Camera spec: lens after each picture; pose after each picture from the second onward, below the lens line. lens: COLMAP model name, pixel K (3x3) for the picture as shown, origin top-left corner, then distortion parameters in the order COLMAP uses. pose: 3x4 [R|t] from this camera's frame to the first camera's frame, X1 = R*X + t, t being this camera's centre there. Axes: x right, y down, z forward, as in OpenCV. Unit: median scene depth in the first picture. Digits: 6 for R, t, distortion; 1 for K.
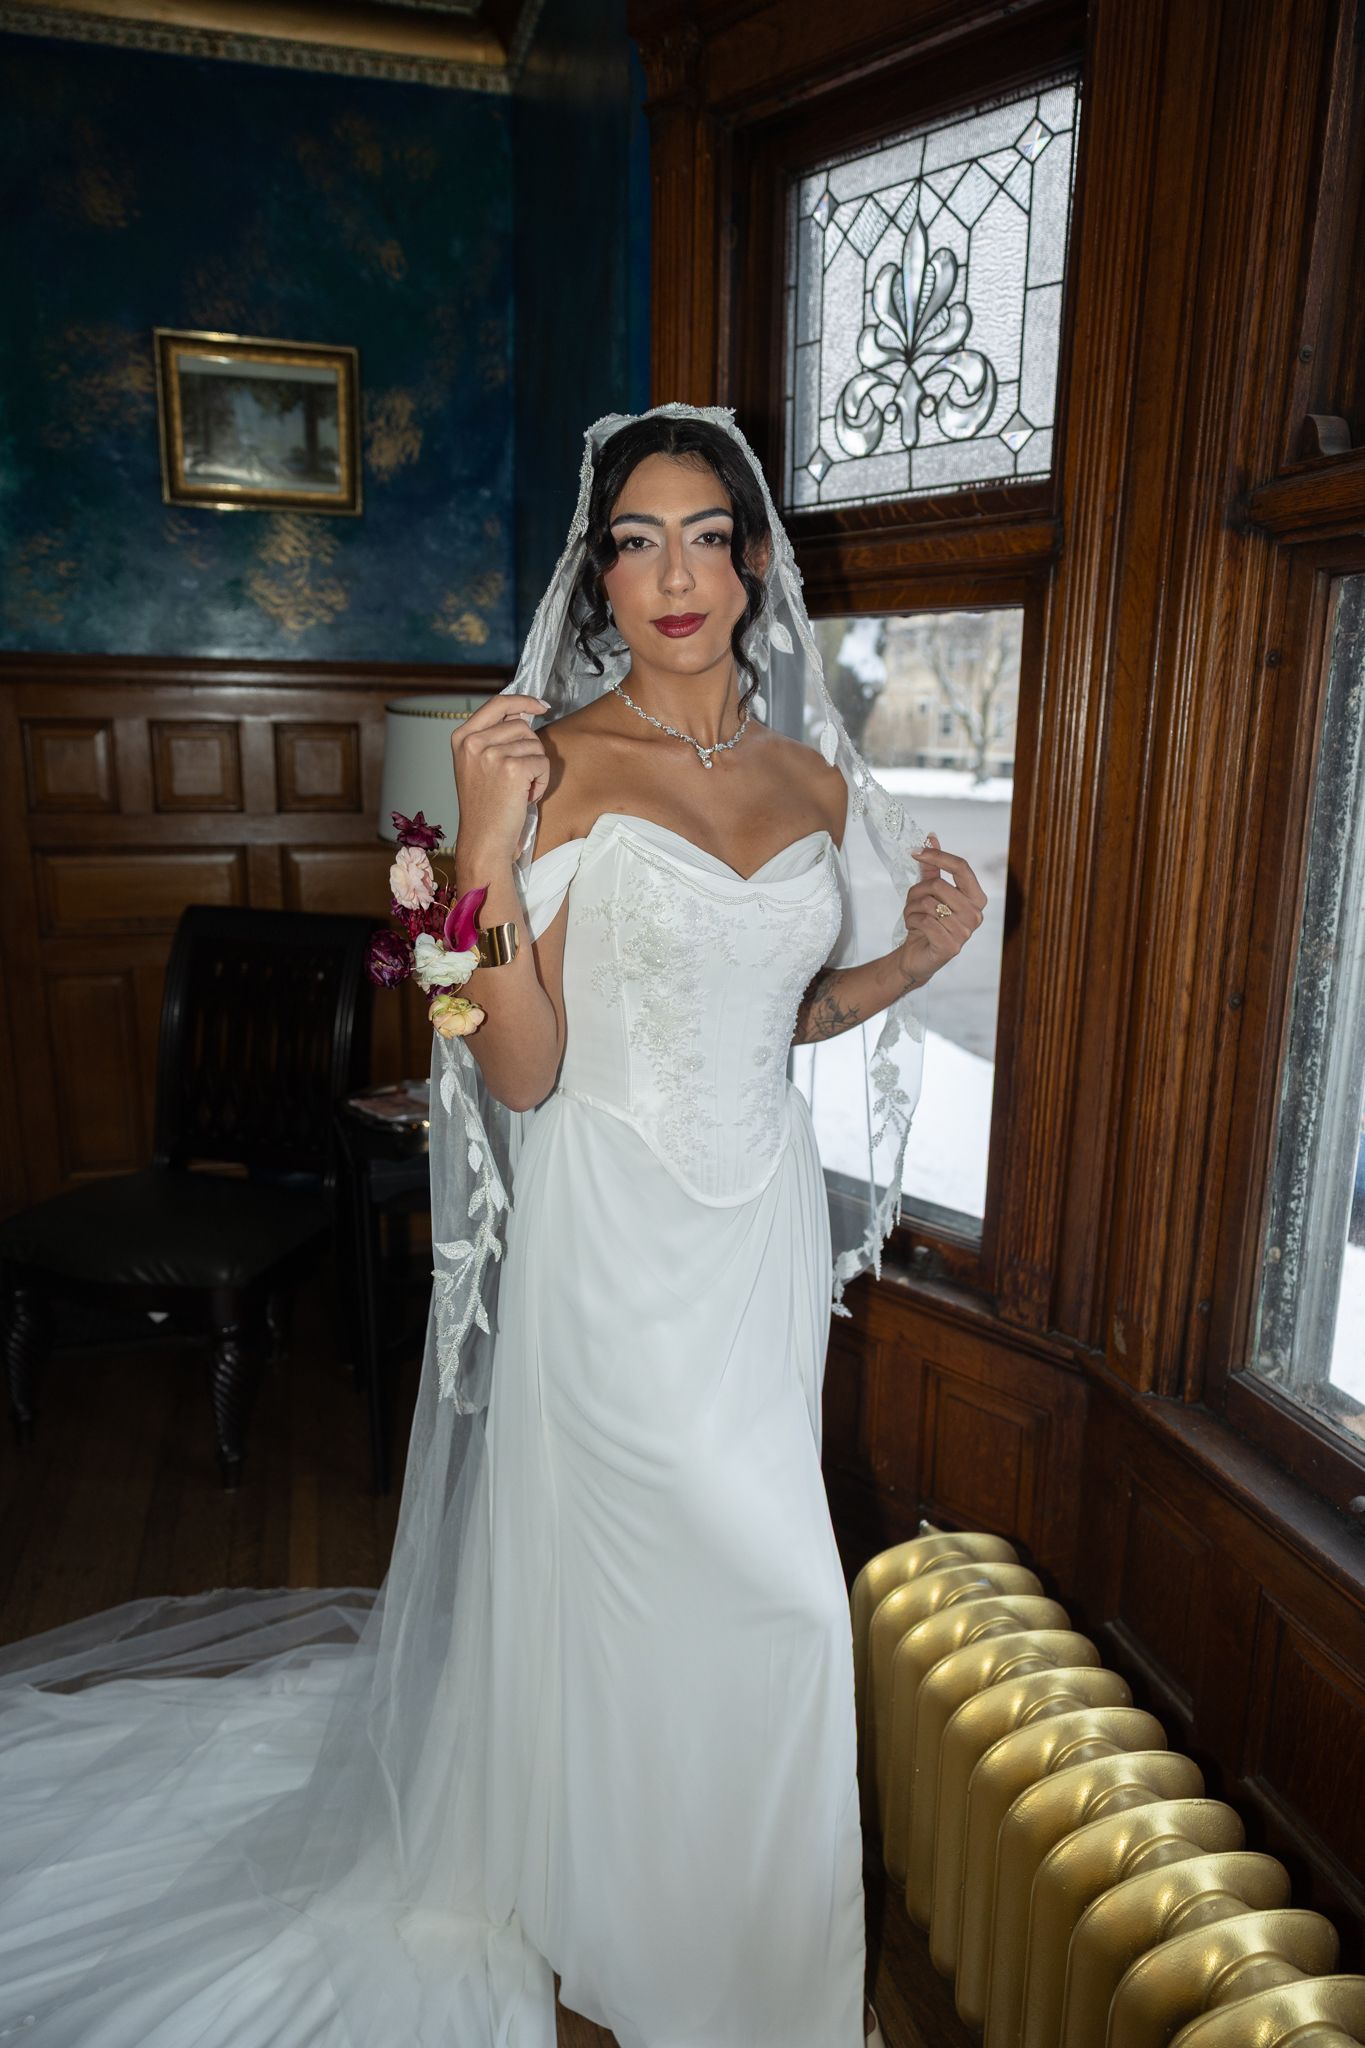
lens RADIAL K [[1372.4, 0, 678.1], [0, 1372.4, 1020.9], [0, 0, 1]] dist [0.010589, 0.003162]
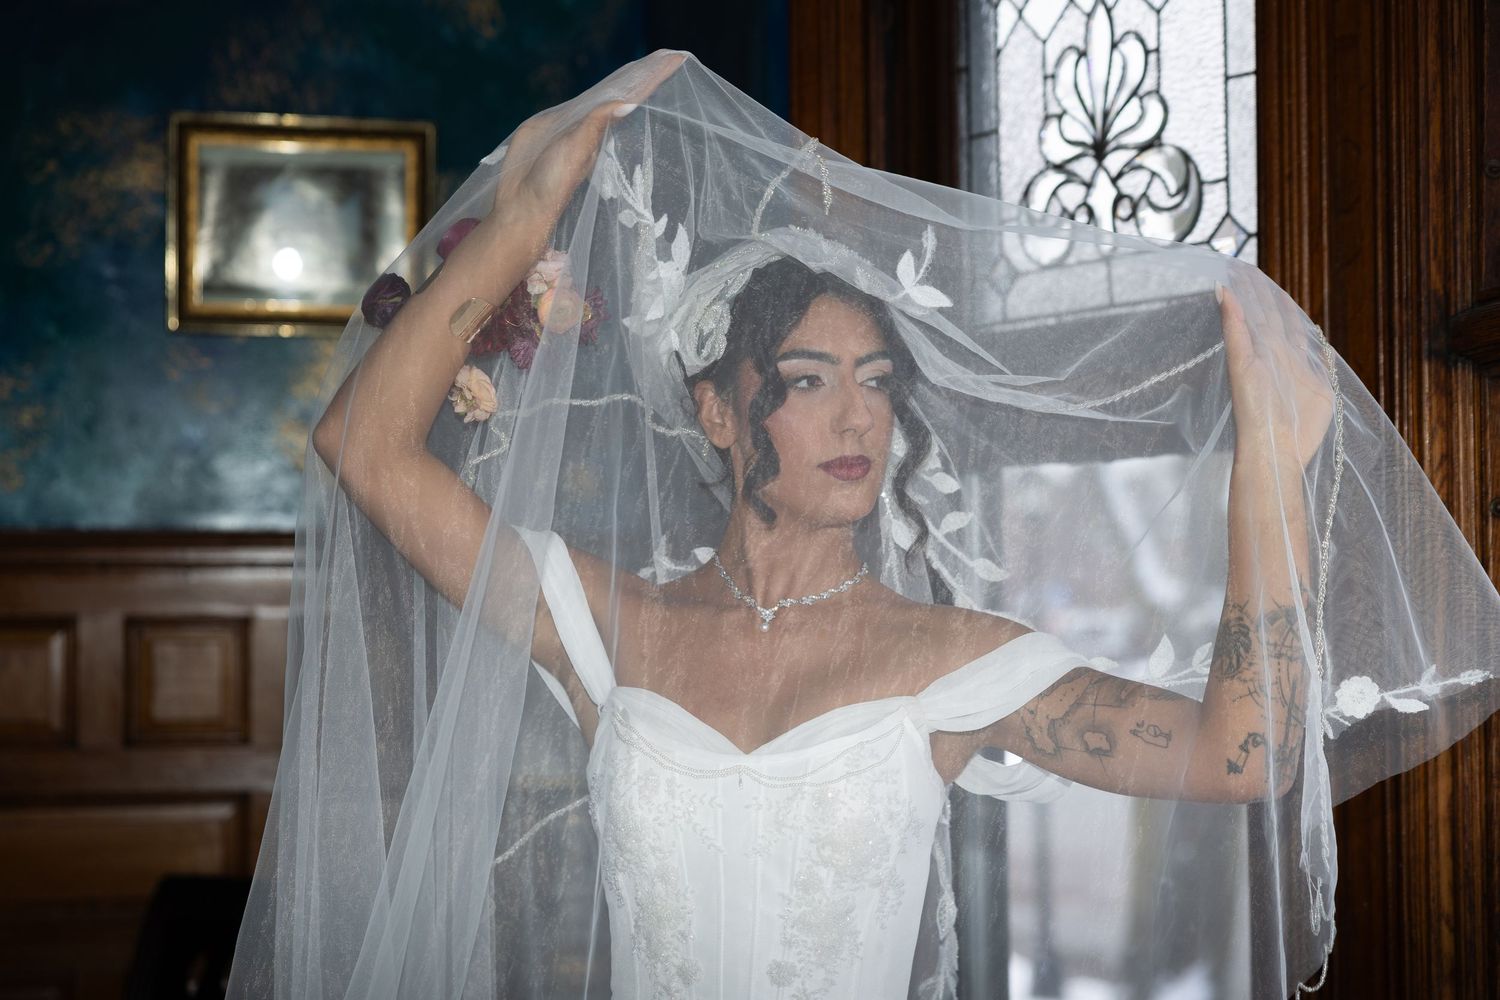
lens RADIAL K [[2450.1, 0, 750.0], [0, 2450.1, 500.0], [0, 0, 1]] dist [0.025654, 0.015118]
pose [[0.995511, -0.022803, -0.091854, 0.089872], [-0.001820, 0.965746, -0.259483, 0.085353], [0.094625, 0.258486, 0.961369, -0.339428]]
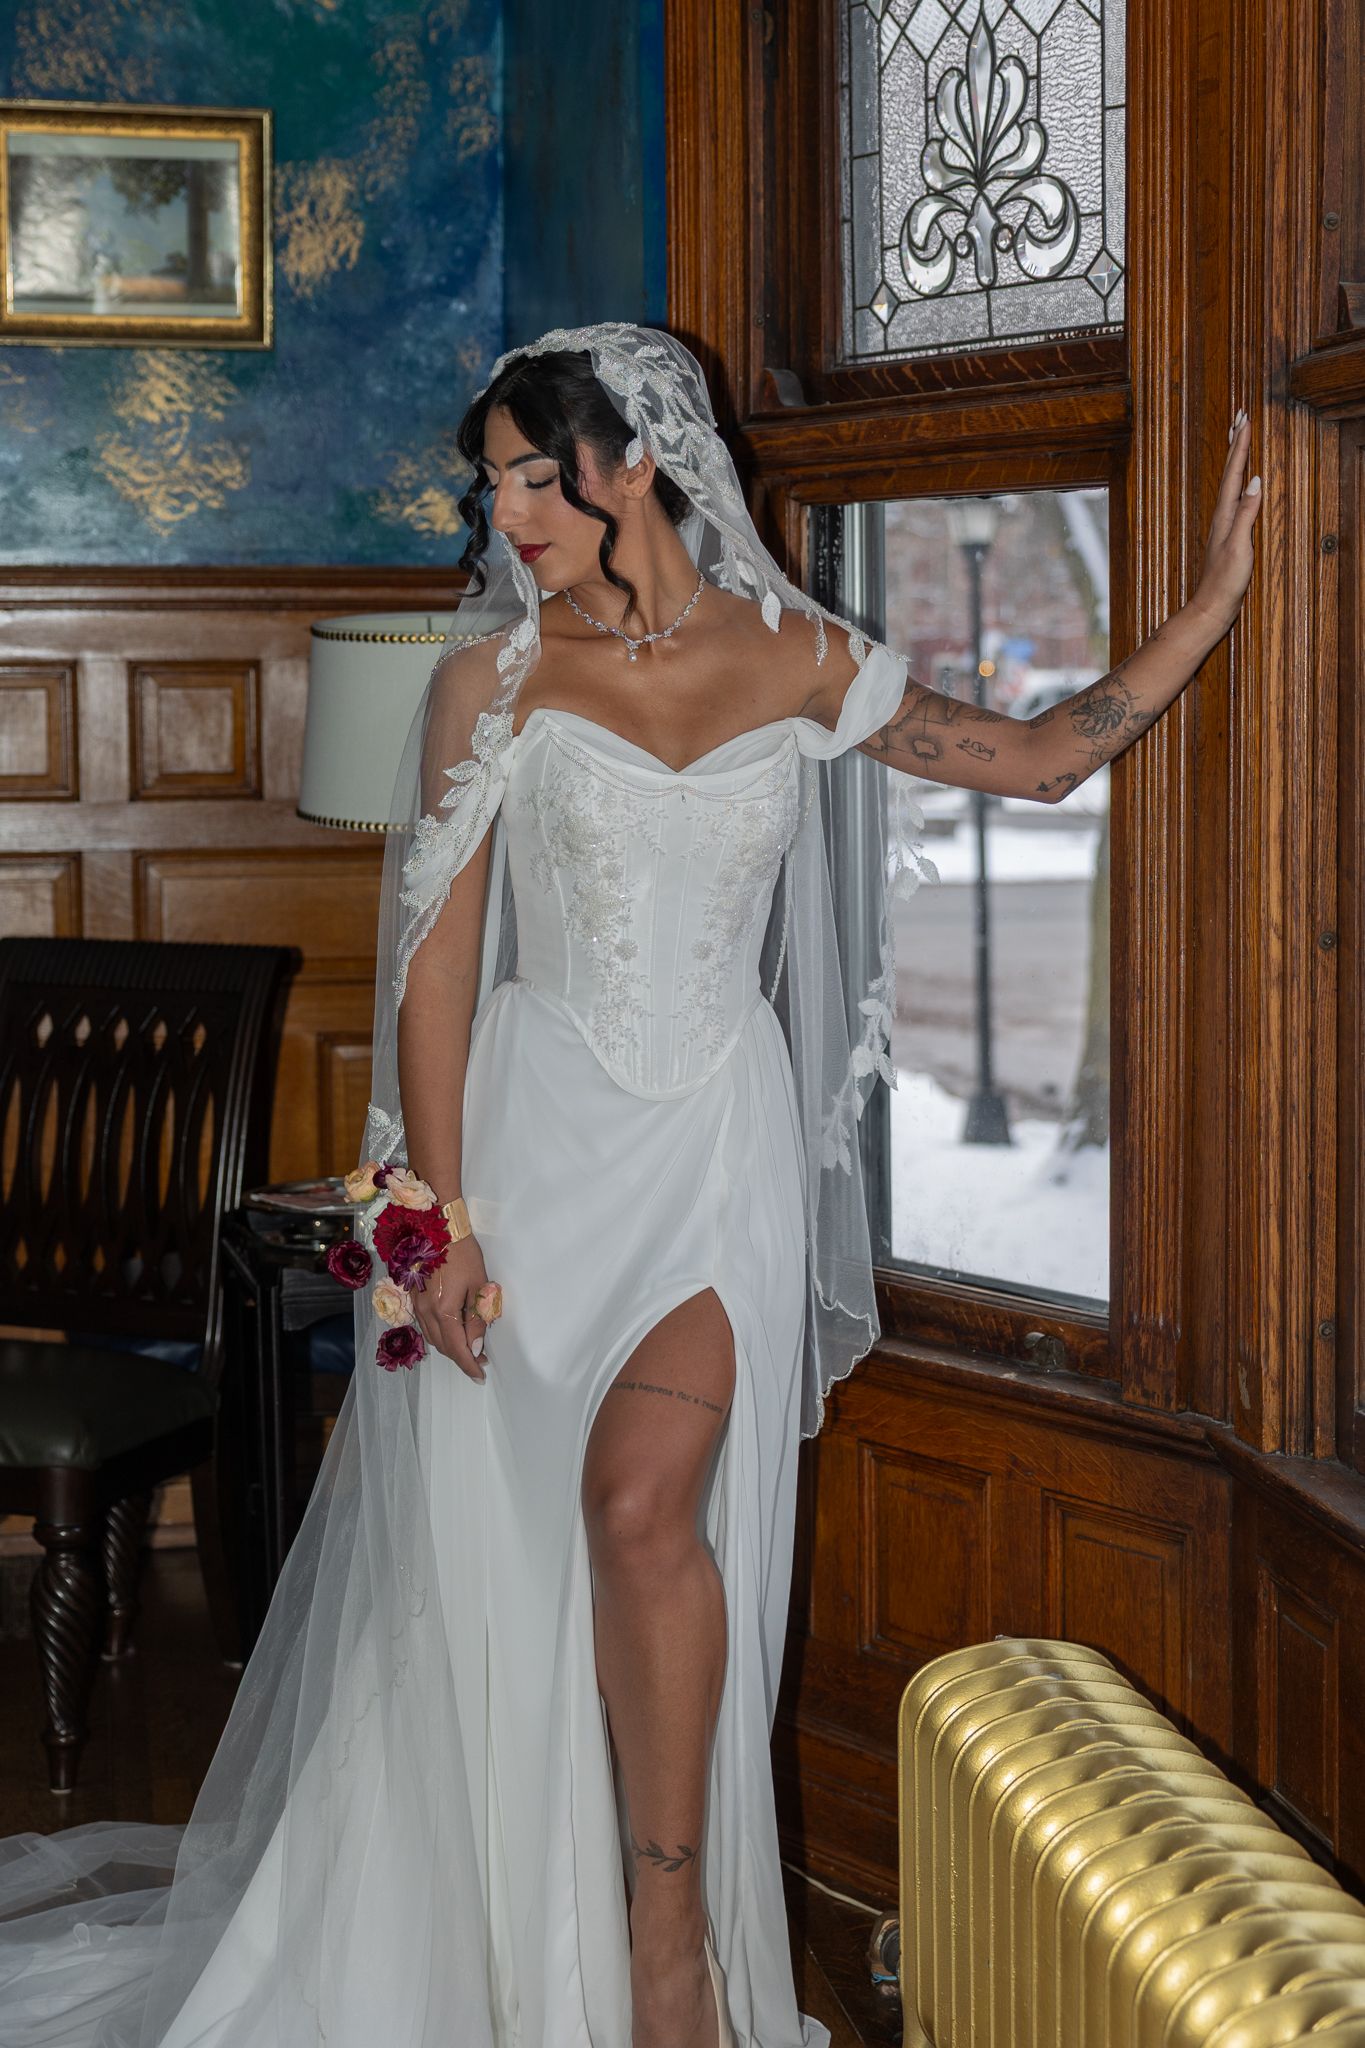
lens RADIAL K [[3182.0, 0, 736.7], [0, 3182.0, 859.4], [0, 0, 1]] dist [0.035605, 0.080321]
pose [[0.998170, -0.017219, -0.057975, 0.125408], [0.007925, 0.987586, -0.156879, 0.187727], [0.059957, 0.156133, 0.985915, -0.743610]]
